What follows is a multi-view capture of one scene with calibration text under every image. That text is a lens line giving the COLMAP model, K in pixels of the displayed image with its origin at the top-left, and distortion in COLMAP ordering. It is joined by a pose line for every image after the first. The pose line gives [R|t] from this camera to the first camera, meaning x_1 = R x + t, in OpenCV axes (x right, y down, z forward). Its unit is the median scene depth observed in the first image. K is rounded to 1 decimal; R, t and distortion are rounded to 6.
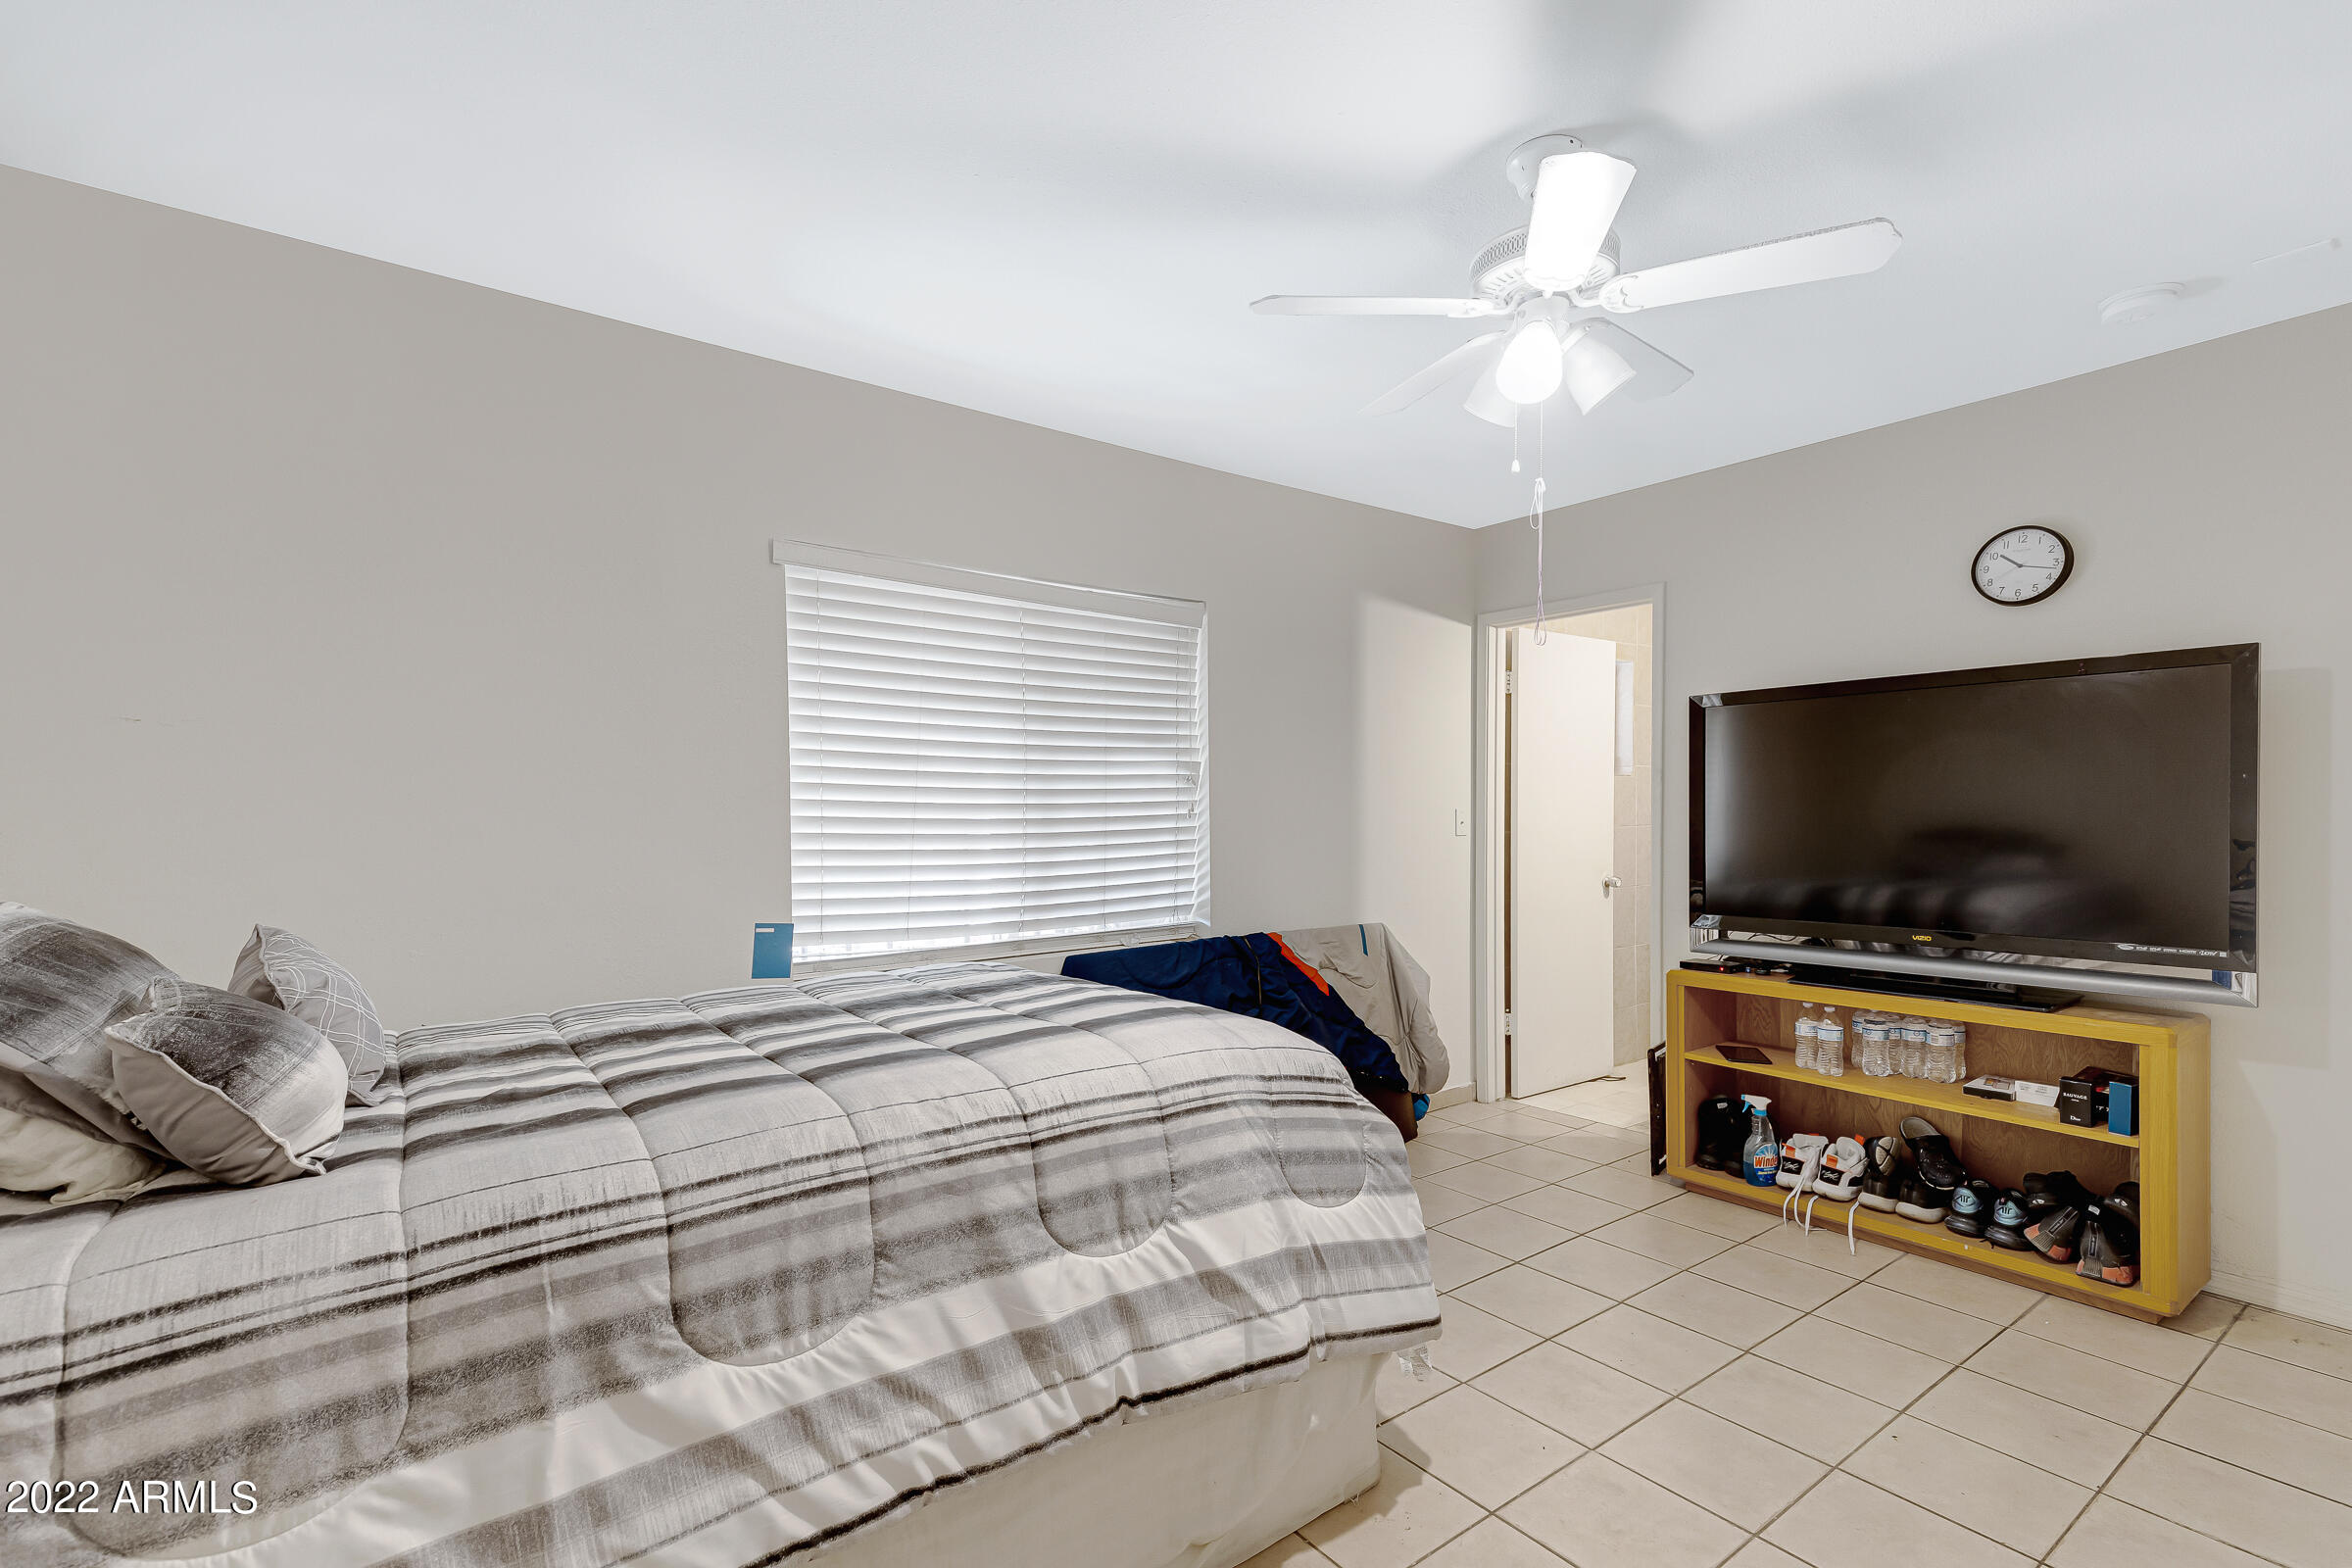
lens RADIAL K [[1121.1, 0, 1176.0], [0, 1121.1, 784.0], [0, 0, 1]] dist [0.021801, -0.000003]
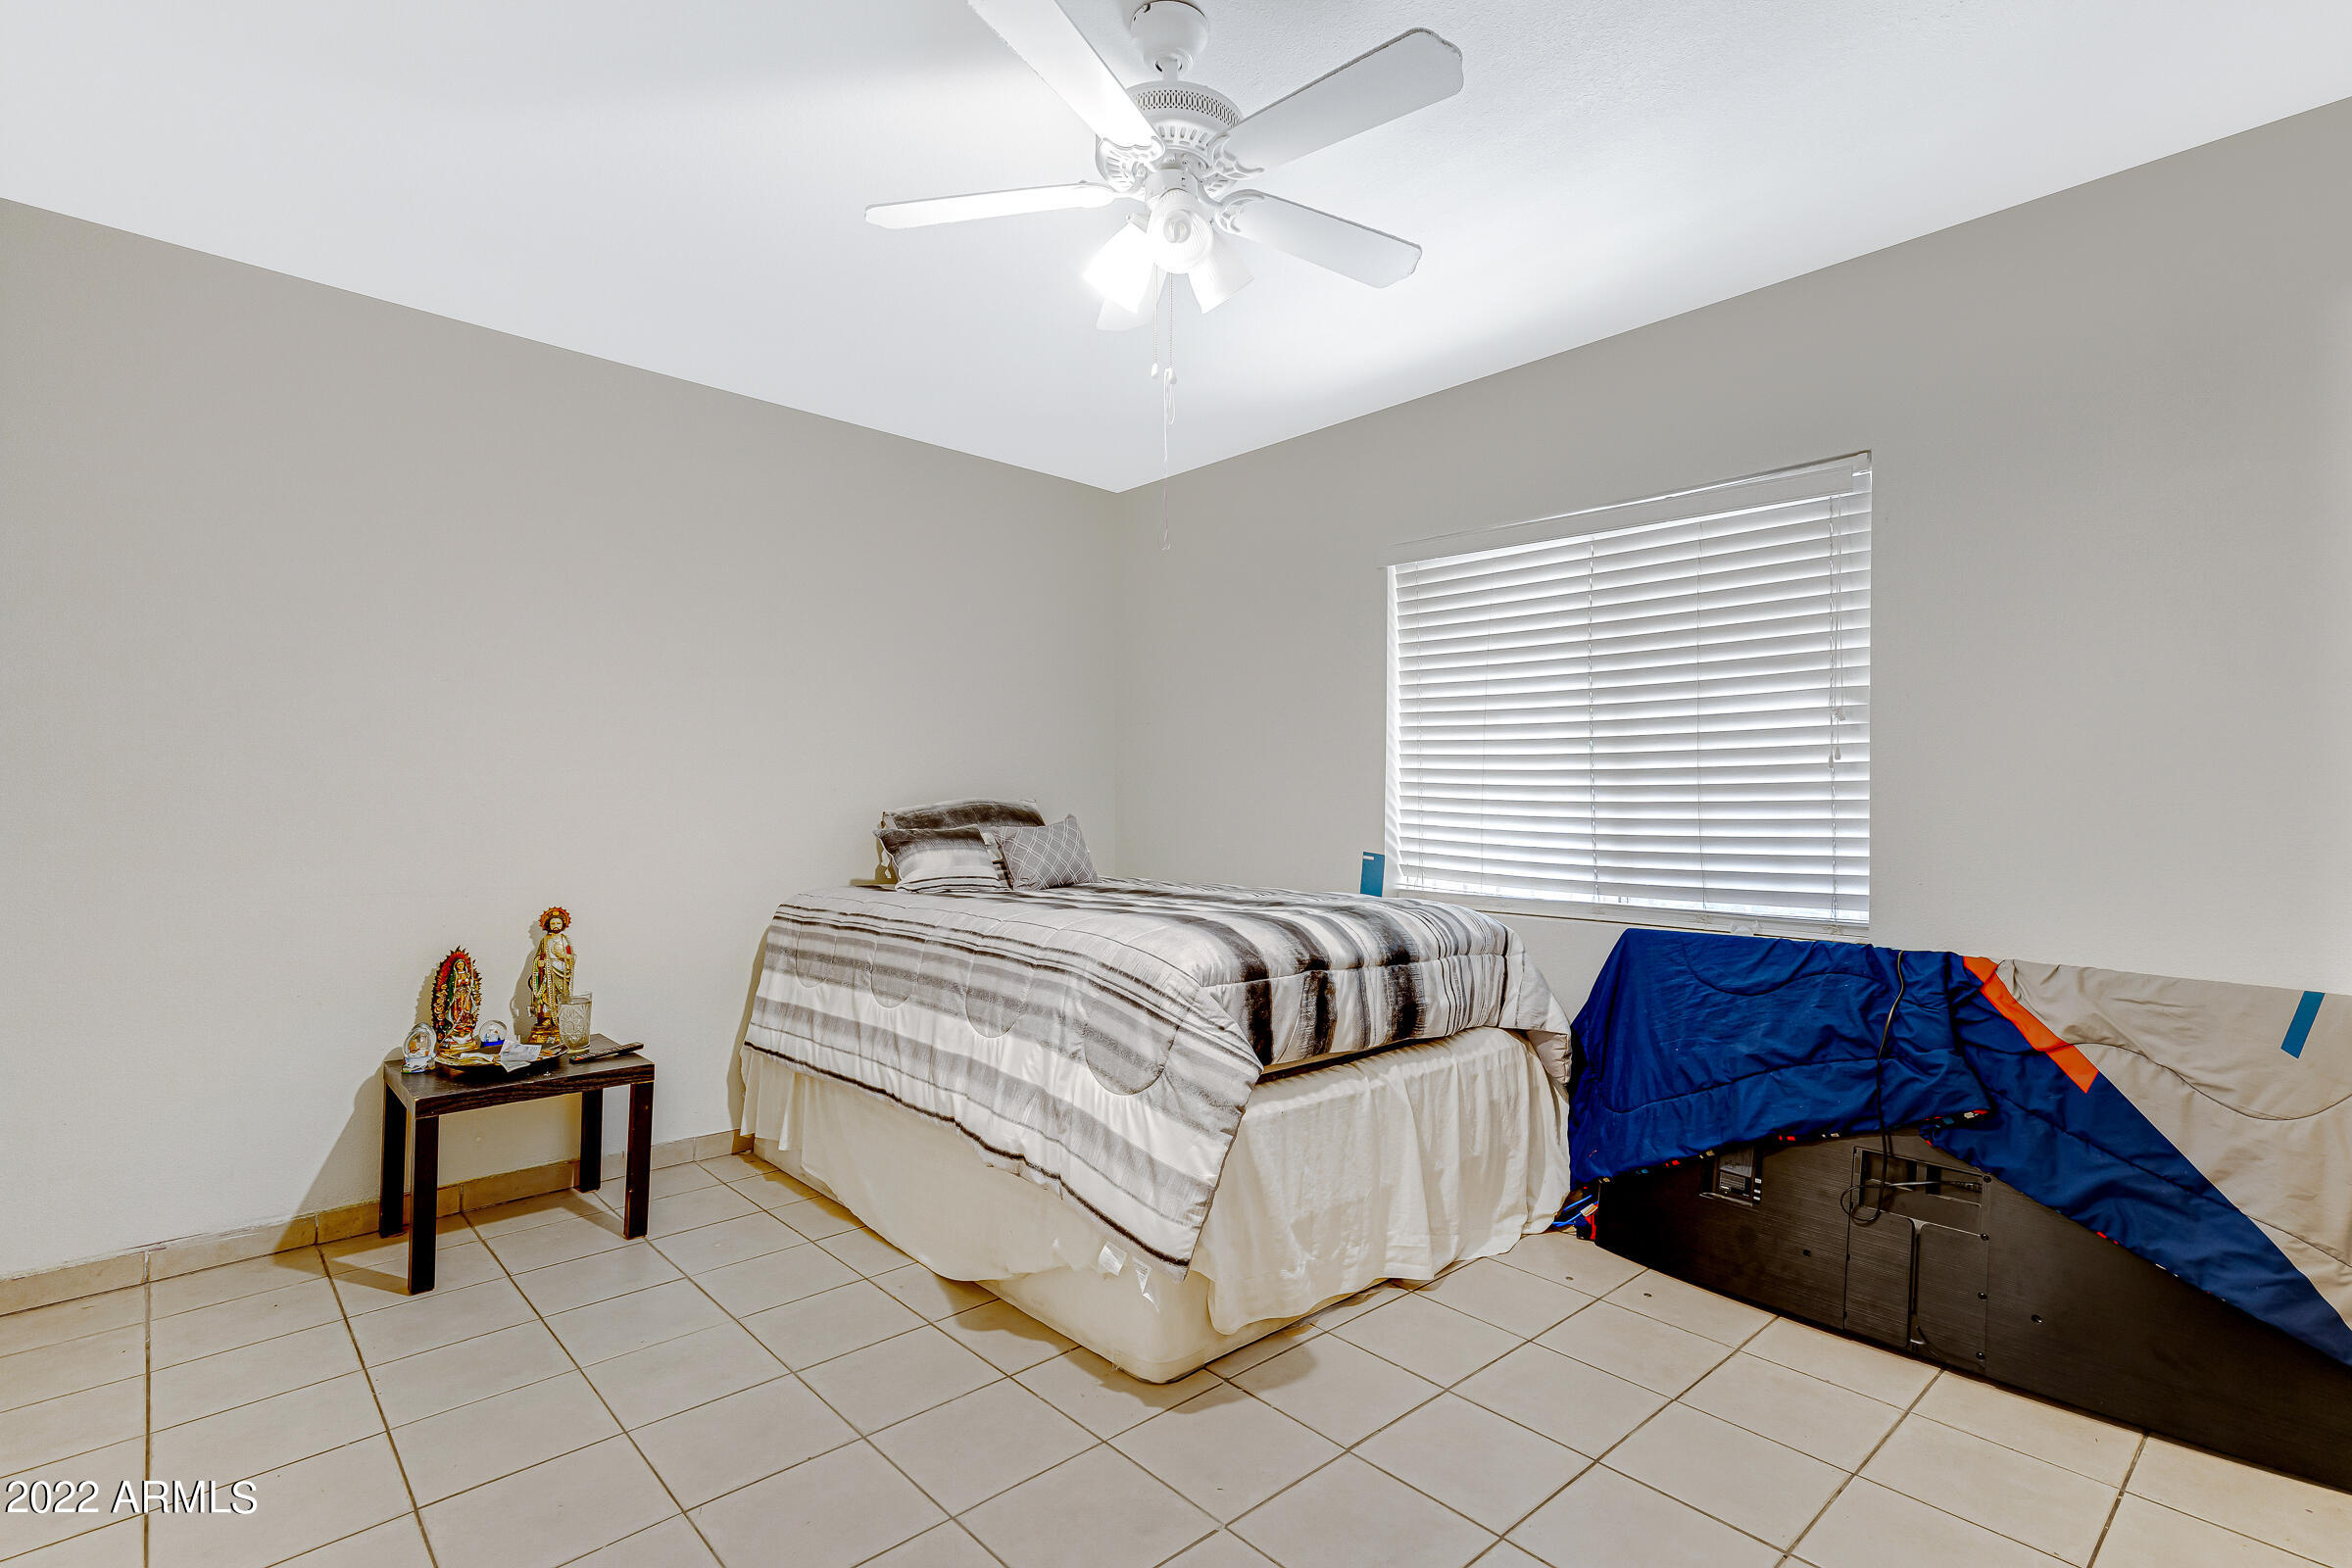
lens RADIAL K [[1124.1, 0, 1145.3], [0, 1124.1, 776.5], [0, 0, 1]] dist [0.020185, -0.000257]
pose [[0.046277, -0.014238, -0.998827, 1.279517], [0.004933, 0.999889, -0.014024, 0.079671], [0.998916, -0.004278, 0.046342, 0.997930]]
